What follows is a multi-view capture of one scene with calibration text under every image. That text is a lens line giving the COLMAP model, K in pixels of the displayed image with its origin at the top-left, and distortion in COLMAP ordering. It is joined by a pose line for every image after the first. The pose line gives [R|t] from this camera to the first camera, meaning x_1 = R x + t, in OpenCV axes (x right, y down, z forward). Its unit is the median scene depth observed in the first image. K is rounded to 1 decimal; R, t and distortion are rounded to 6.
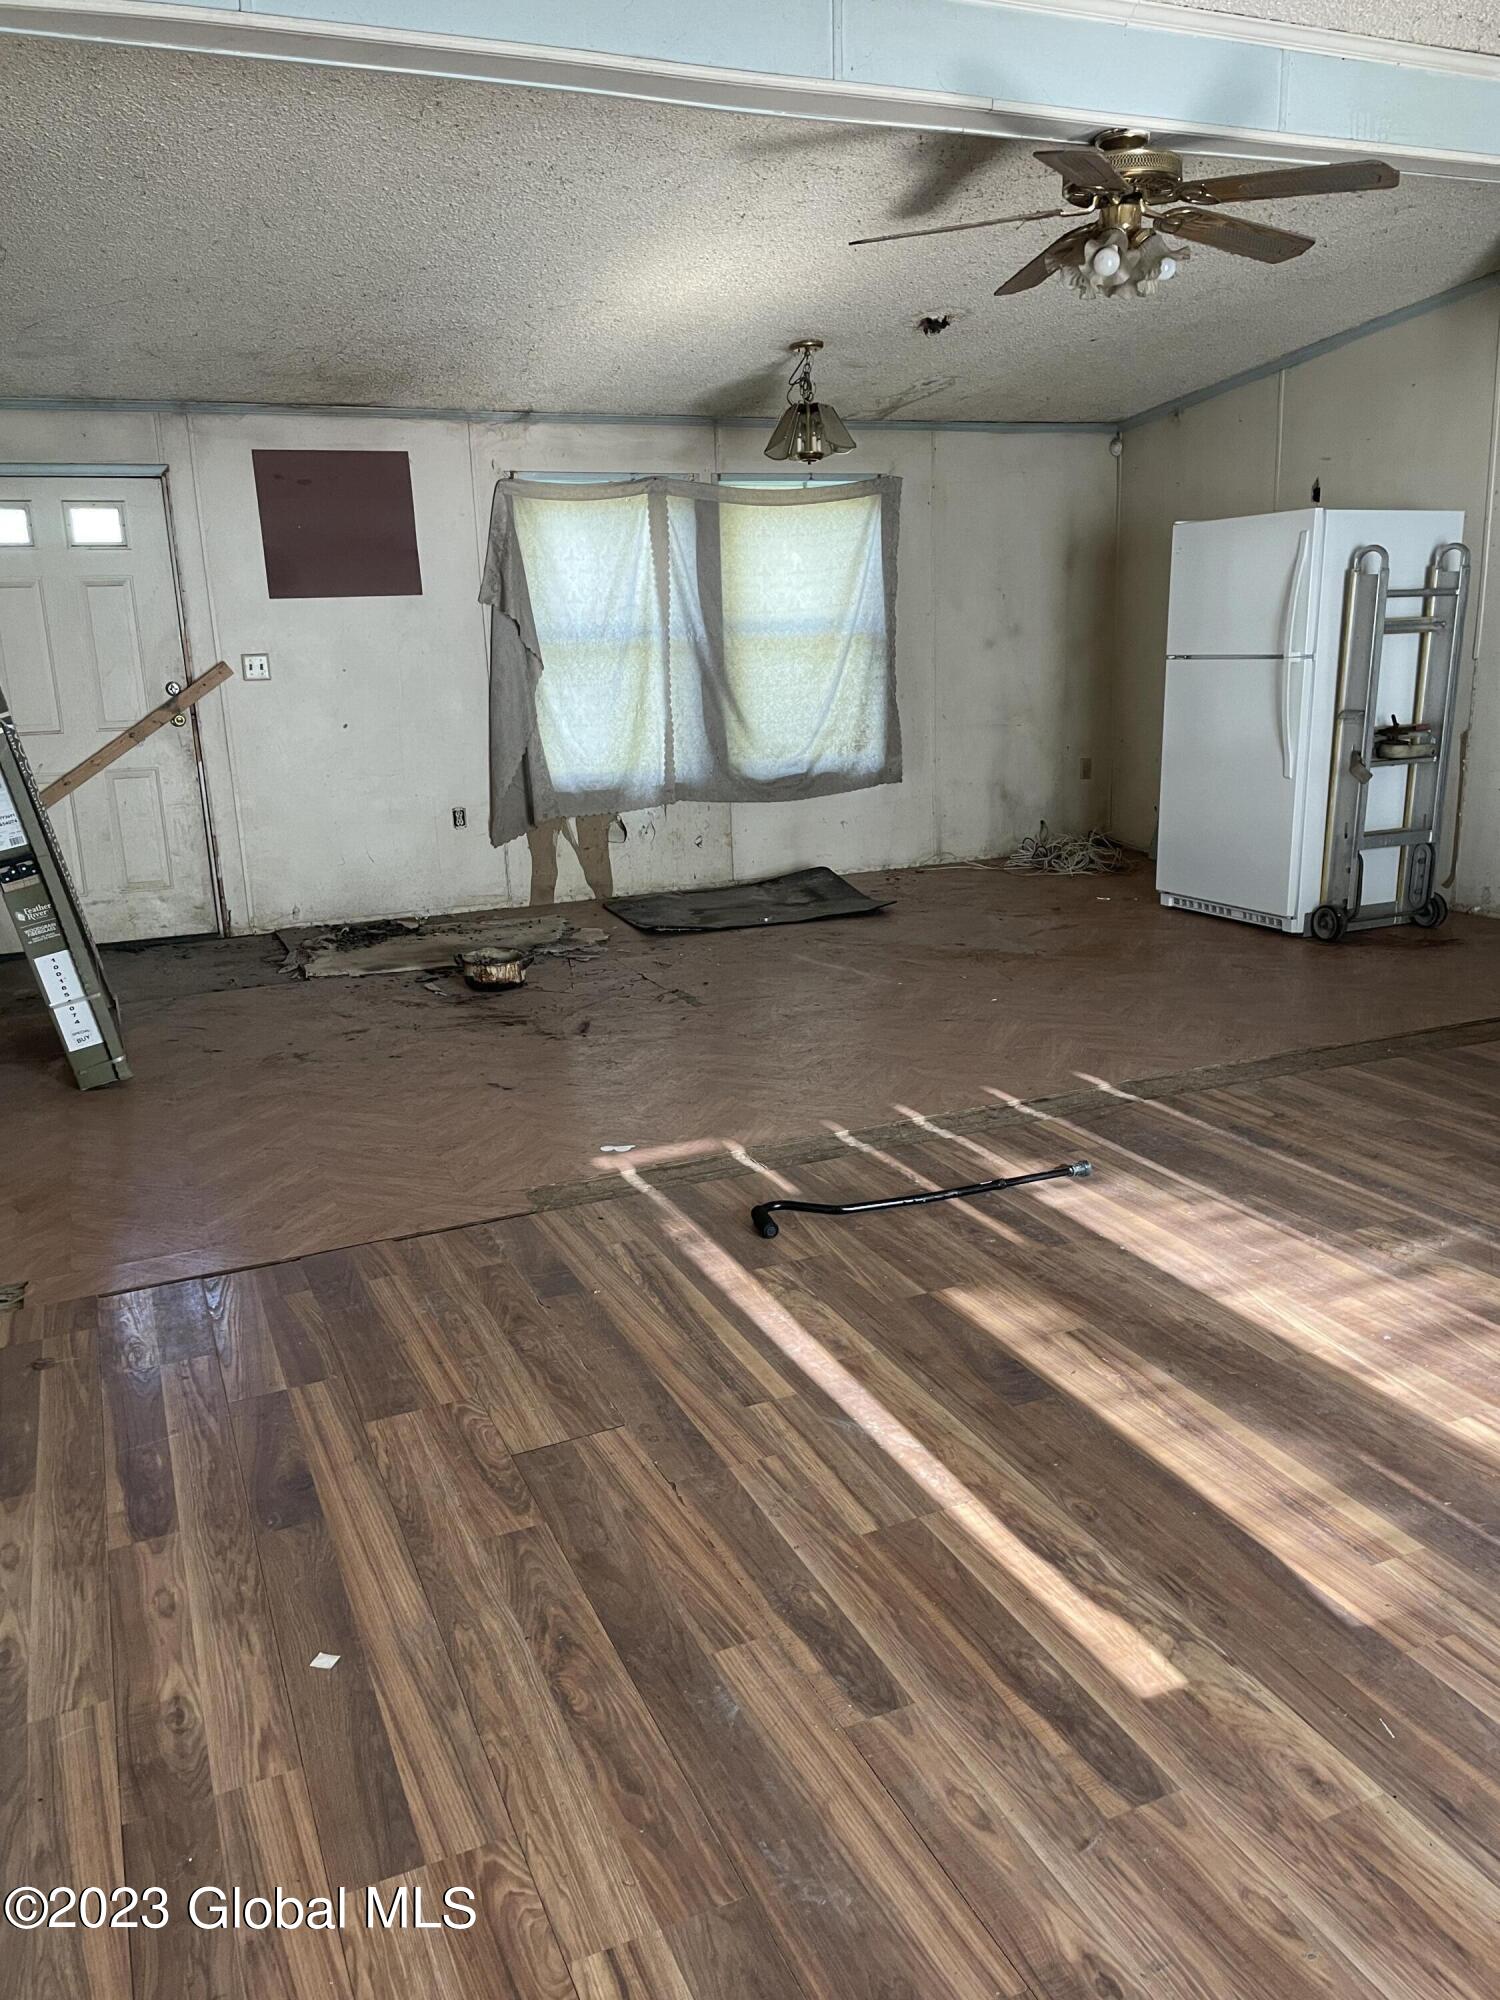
lens RADIAL K [[1515.2, 0, 745.2], [0, 1515.2, 1000.6], [0, 0, 1]] dist [0.094366, -0.128709]
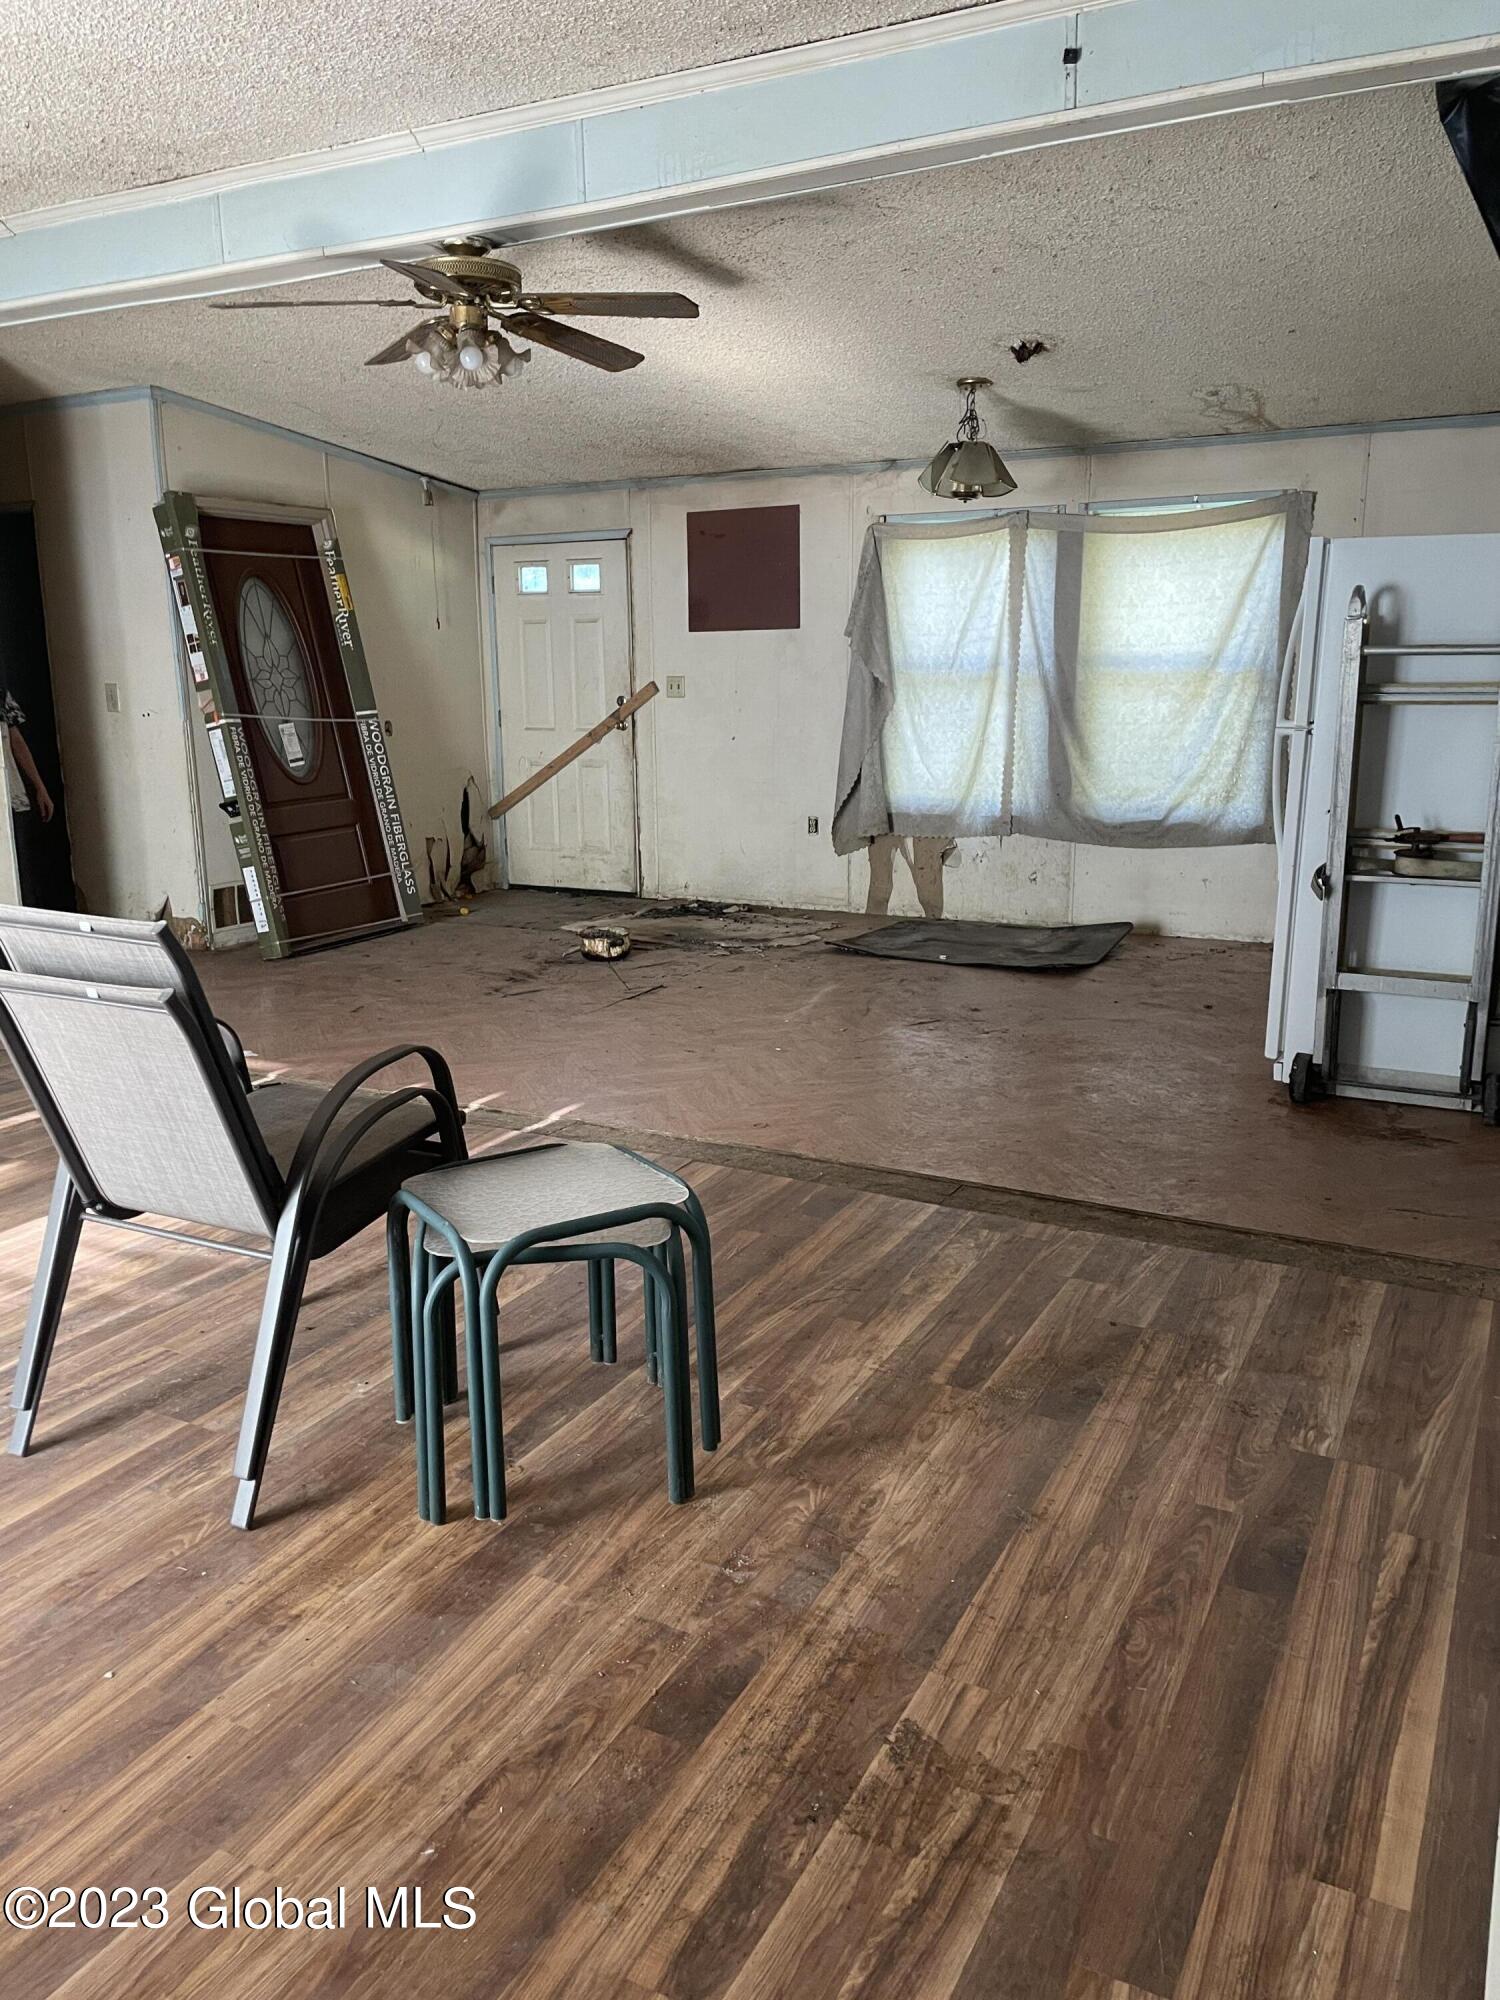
lens RADIAL K [[1515.2, 0, 745.2], [0, 1515.2, 1000.6], [0, 0, 1]] dist [0.094366, -0.128709]
pose [[0.623494, 0.196554, -0.756718, 0.642844], [-0.195900, 0.976282, 0.092174, -0.085324], [0.756887, 0.090771, 0.647211, 0.240945]]
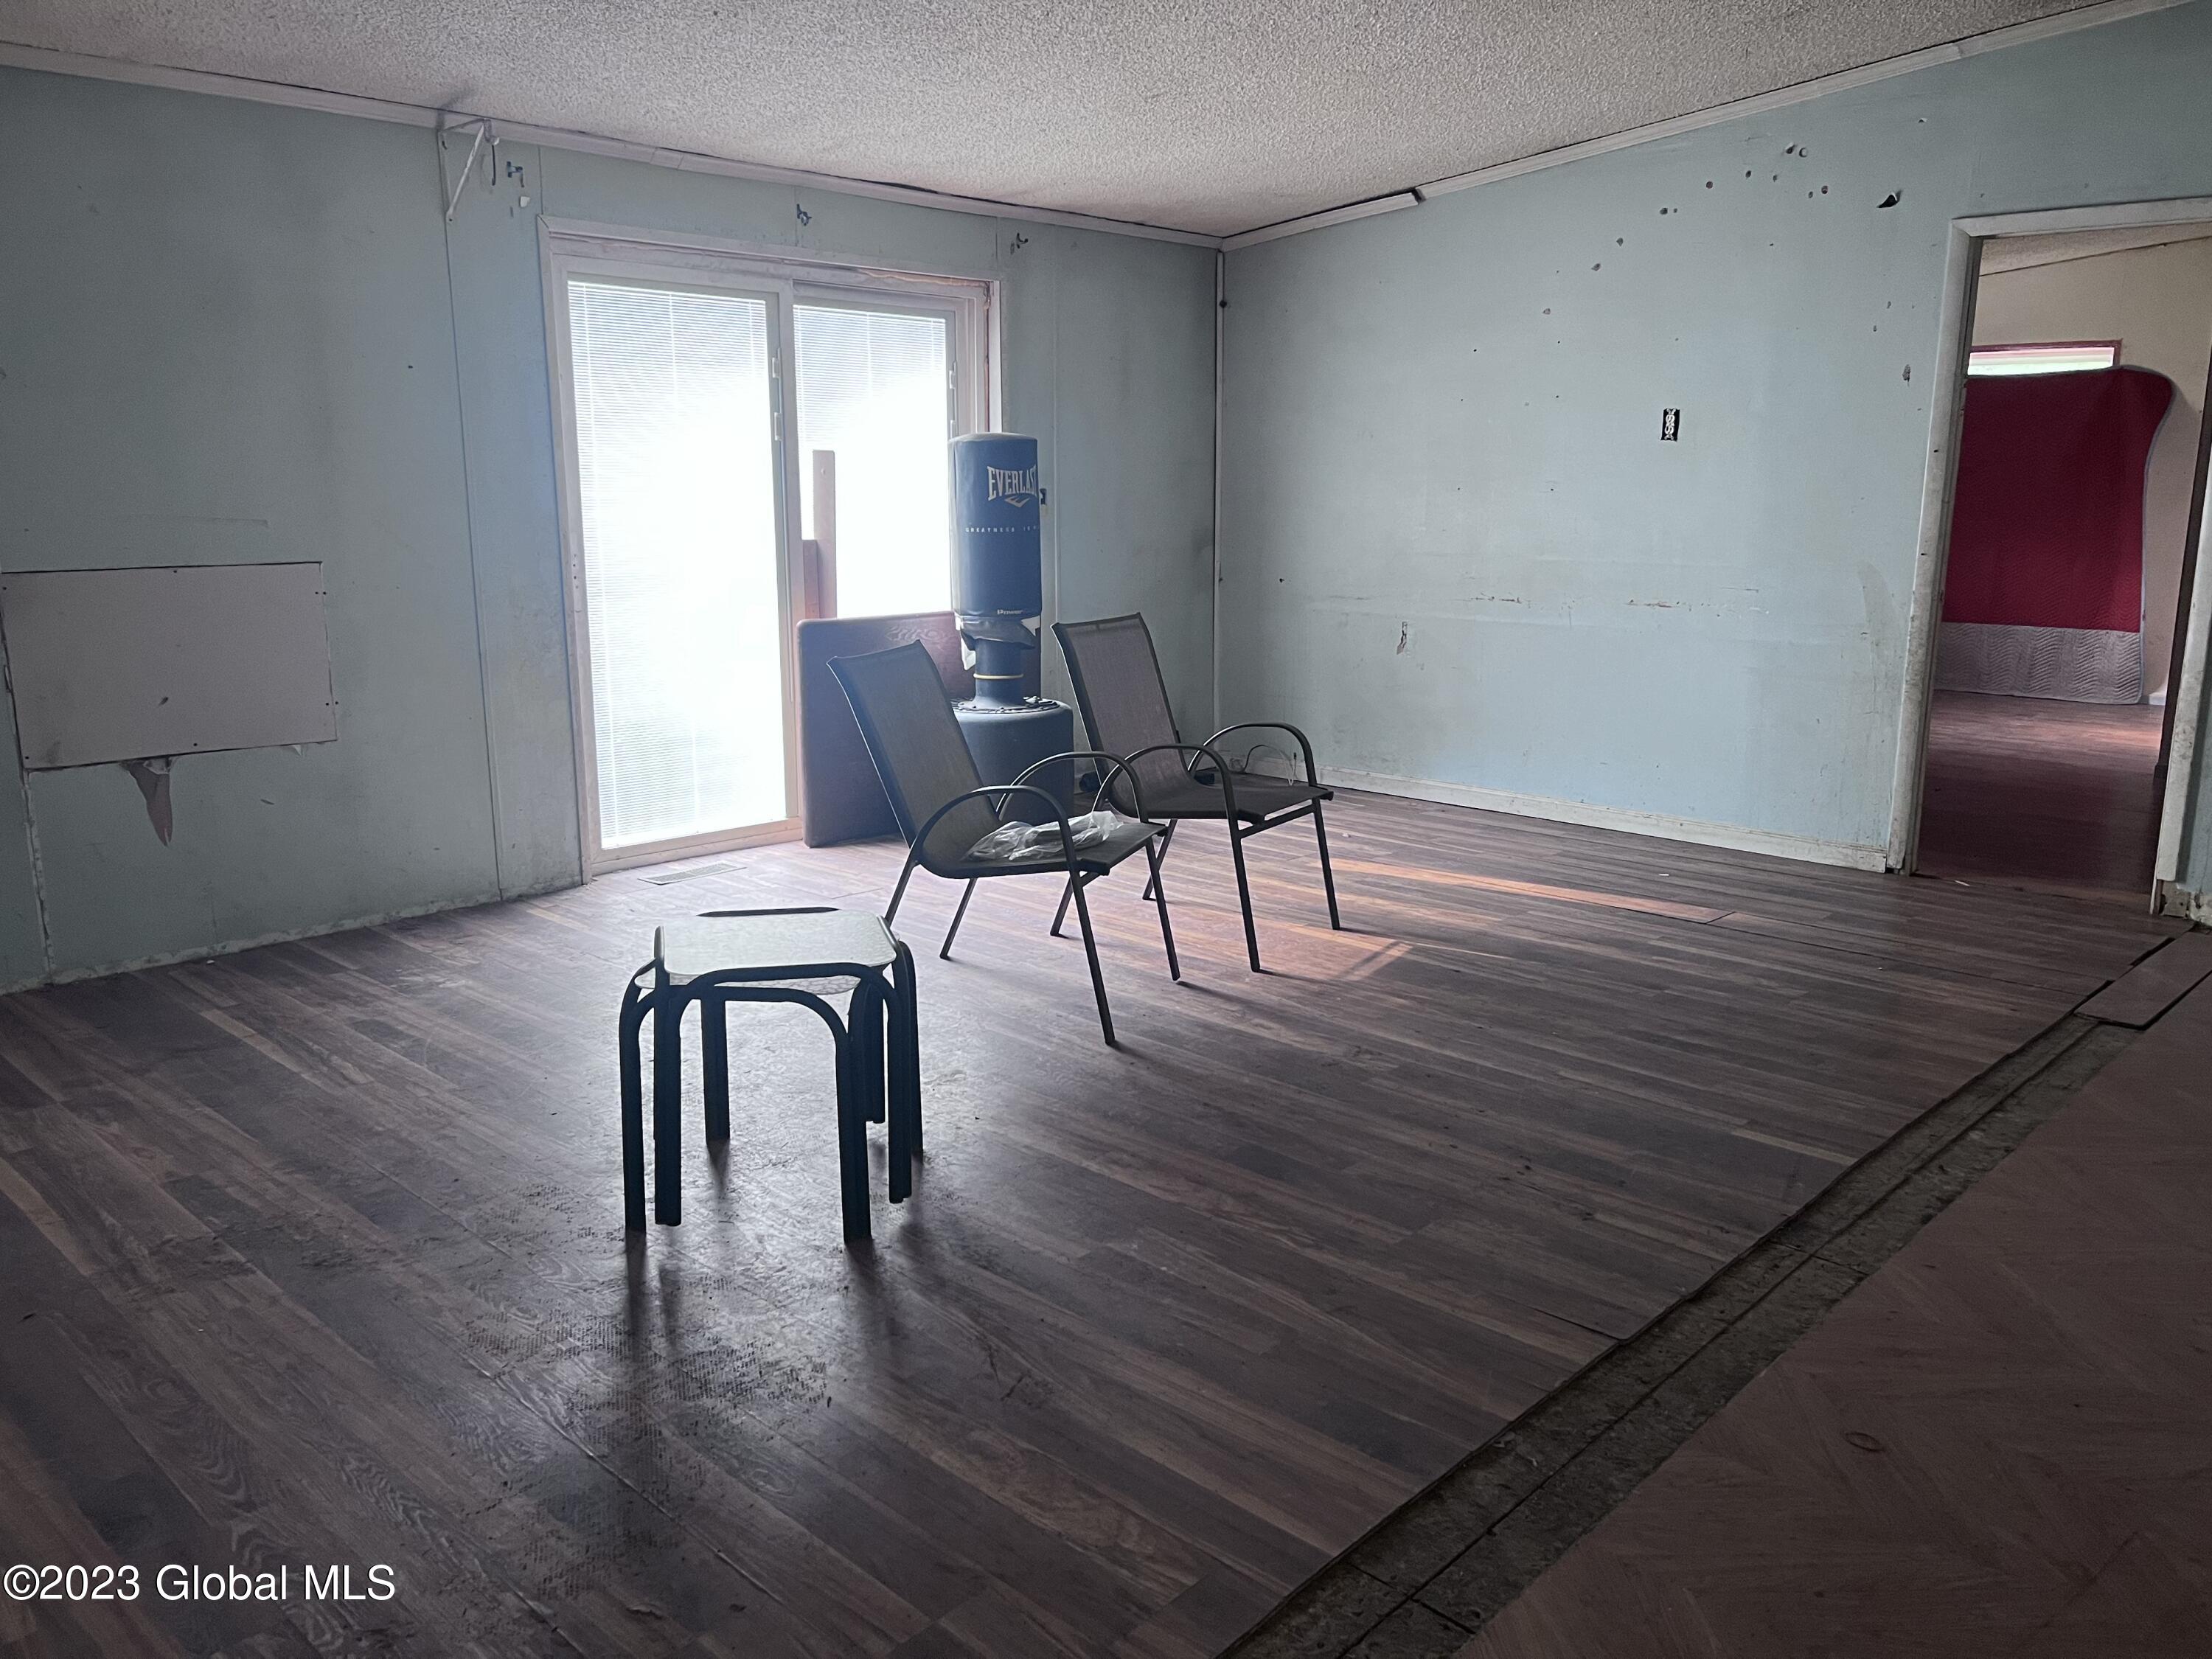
lens RADIAL K [[1678.1, 0, 1106.0], [0, 1678.1, 829.5], [0, 0, 1]] dist [-0.000490, 0.000630]
pose [[-0.922180, 0.107239, -0.371597, 0.433400], [-0.067679, 0.901222, 0.428041, -0.205320], [0.380794, 0.419880, -0.823830, 0.789963]]
